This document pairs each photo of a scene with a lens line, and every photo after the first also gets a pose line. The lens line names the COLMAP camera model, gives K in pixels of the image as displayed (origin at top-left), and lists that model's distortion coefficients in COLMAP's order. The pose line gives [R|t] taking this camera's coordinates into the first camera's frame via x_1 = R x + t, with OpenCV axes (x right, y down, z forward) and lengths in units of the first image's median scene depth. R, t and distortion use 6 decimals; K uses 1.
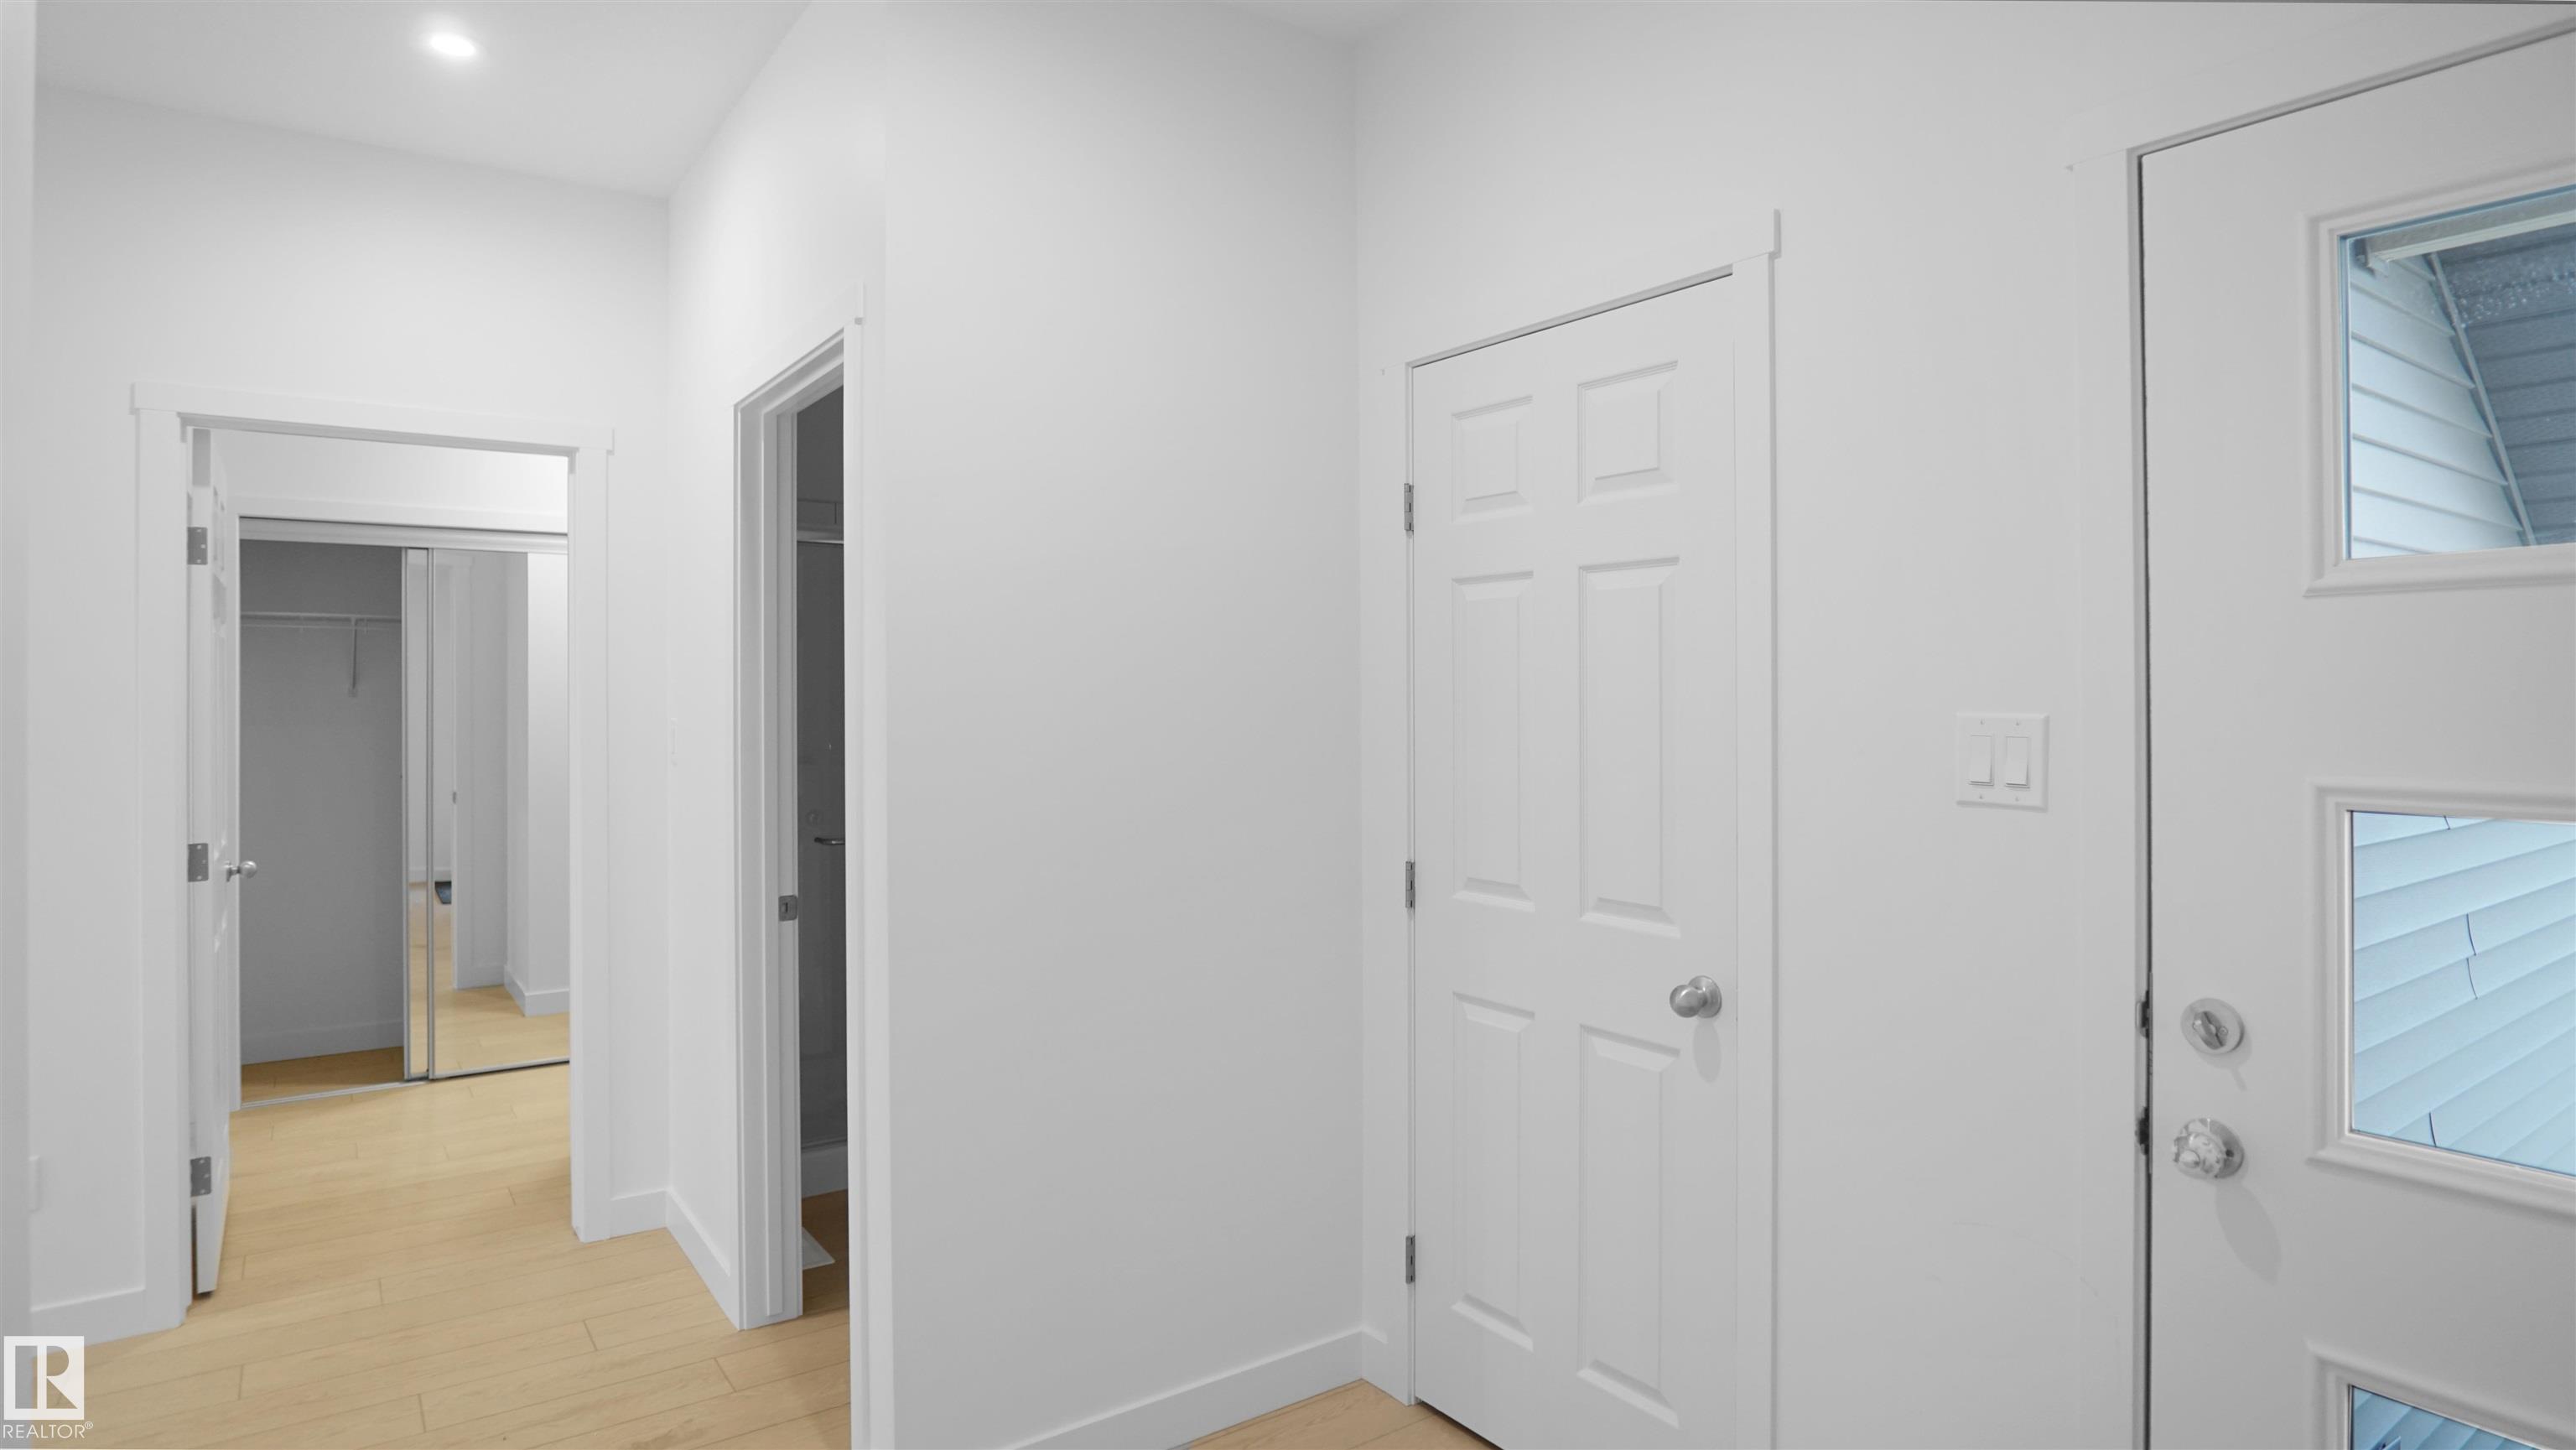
lens RADIAL K [[1390.7, 0, 1283.8], [0, 1390.7, 696.8], [0, 0, 1]] dist [-0.029805, 0.004795]
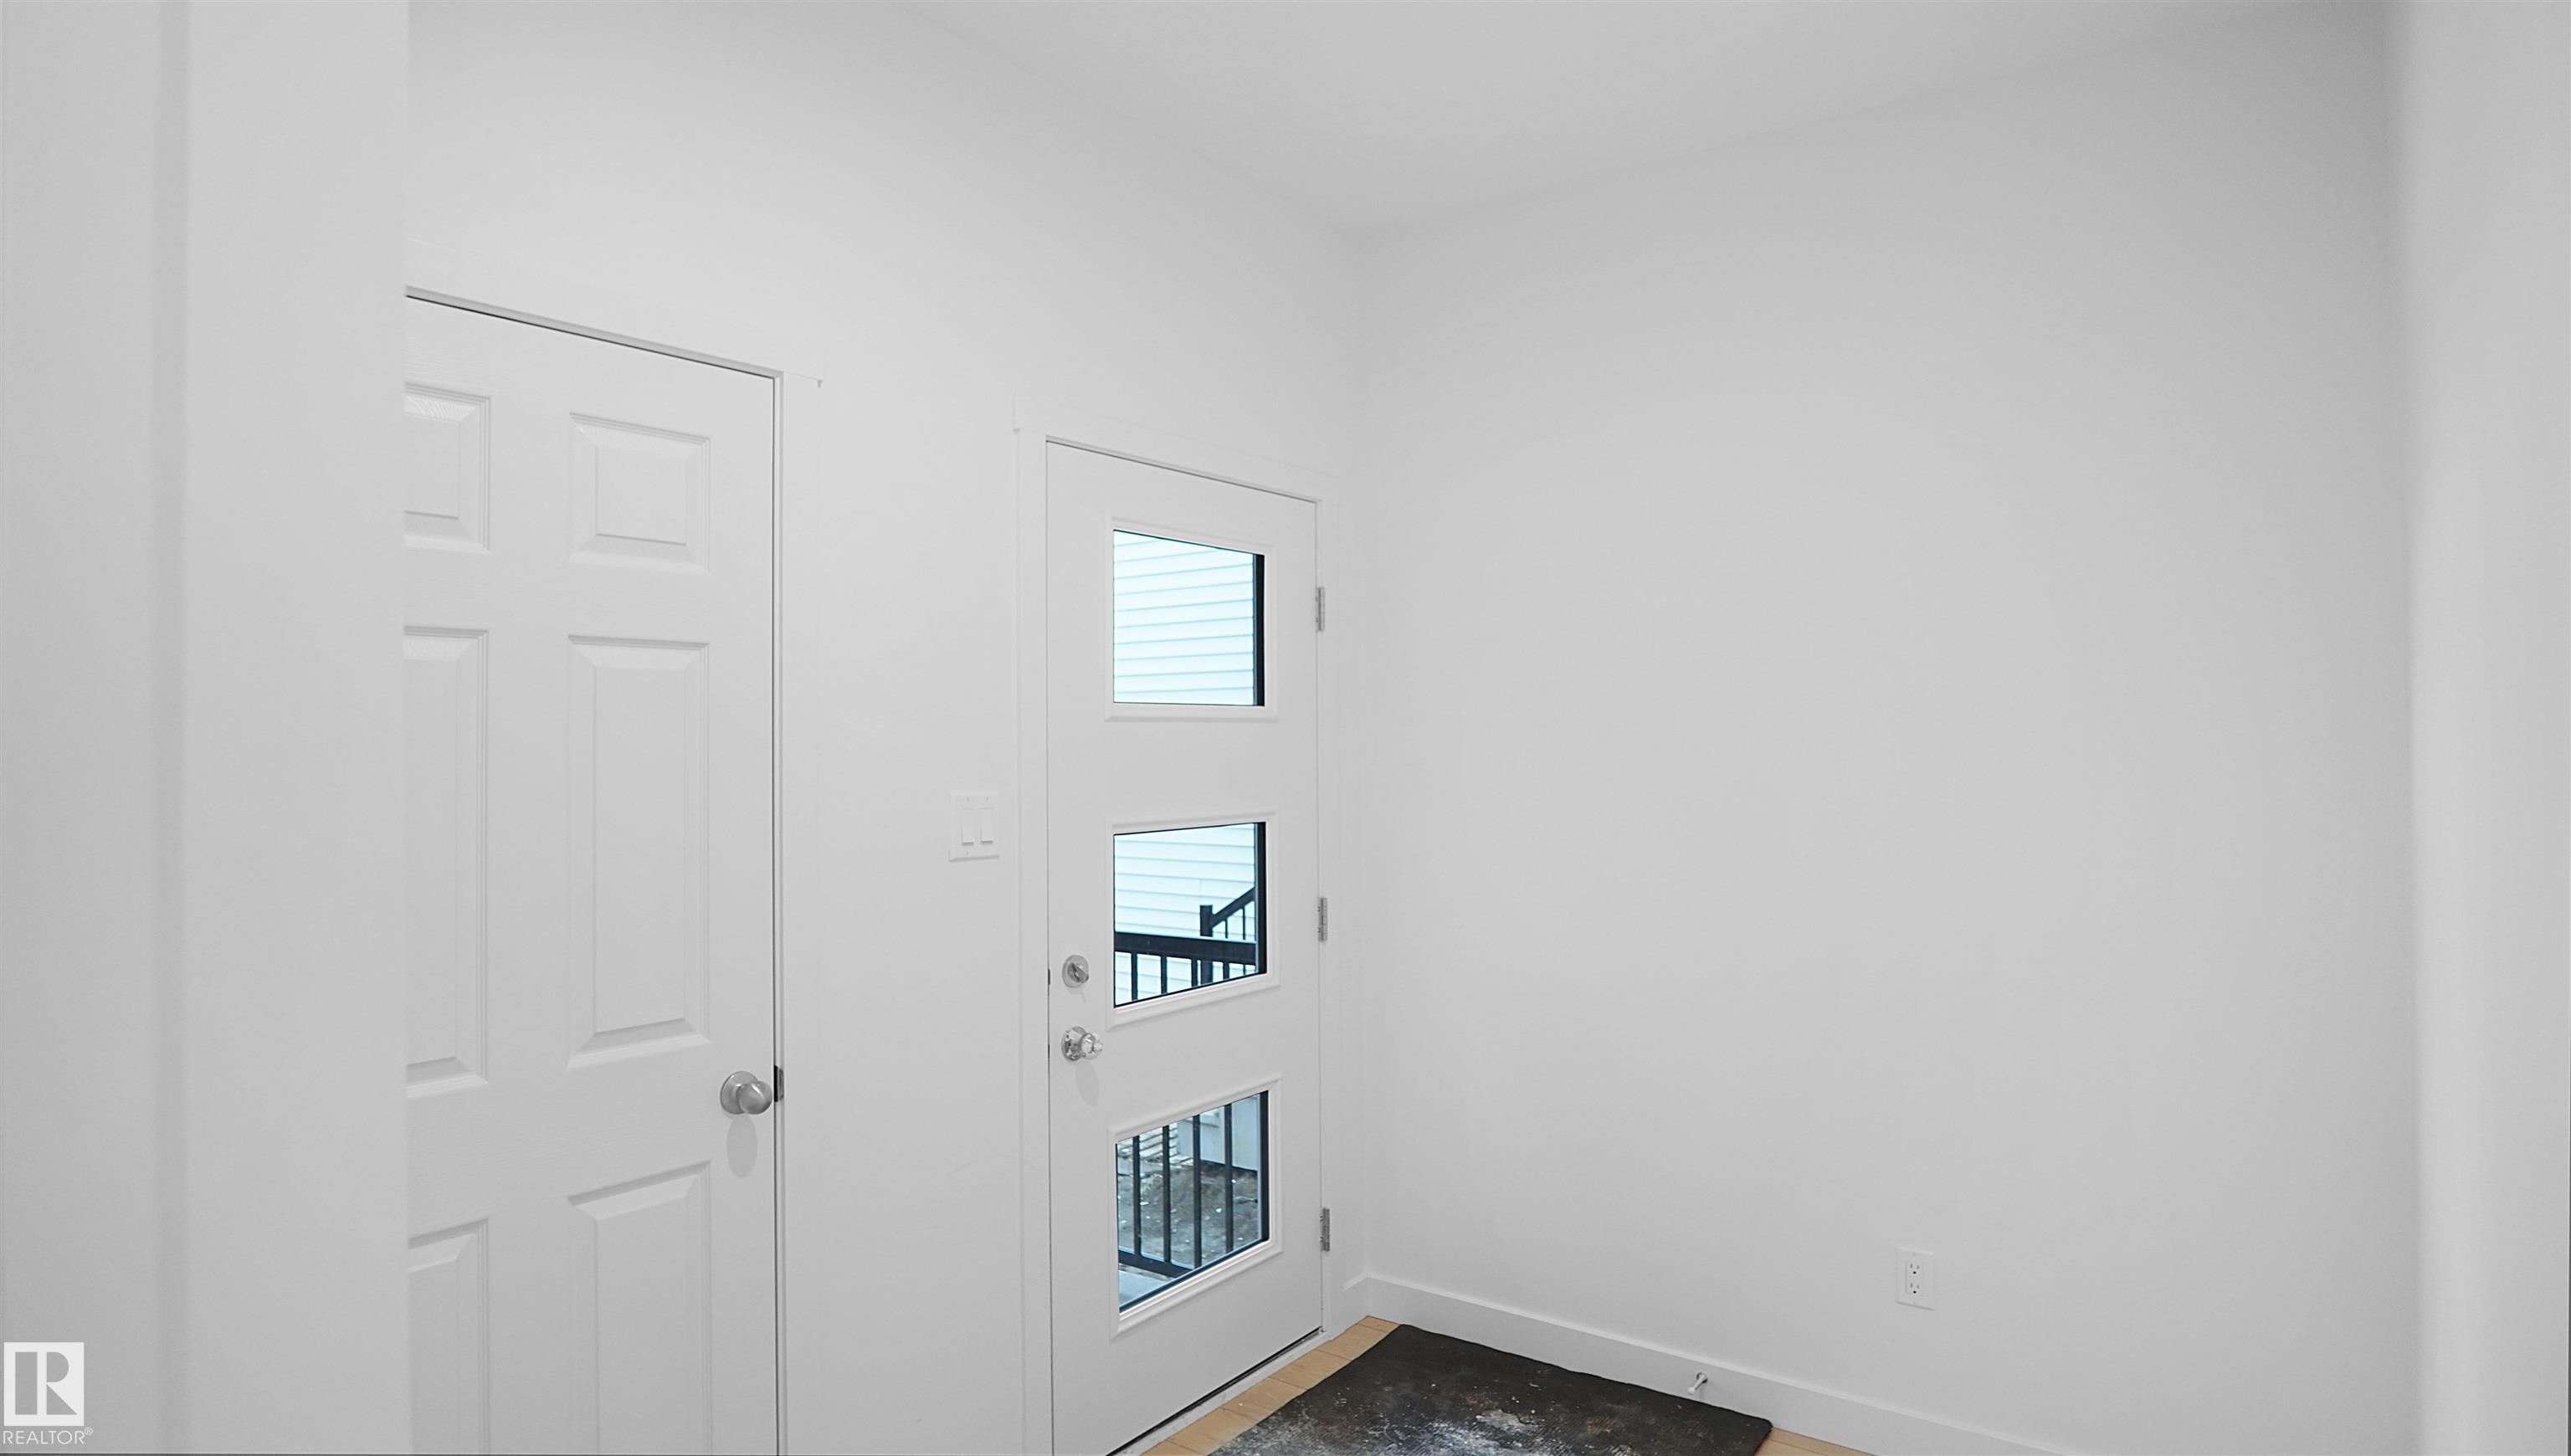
lens RADIAL K [[1390.5, 0, 1284.2], [0, 1390.5, 739.9], [0, 0, 1]] dist [-0.029231, 0.004042]
pose [[-0.316636, 0.017813, 0.948380, -0.896592], [0.015976, 0.999782, -0.013444, -0.016580], [-0.948413, 0.010894, -0.316852, 1.126923]]
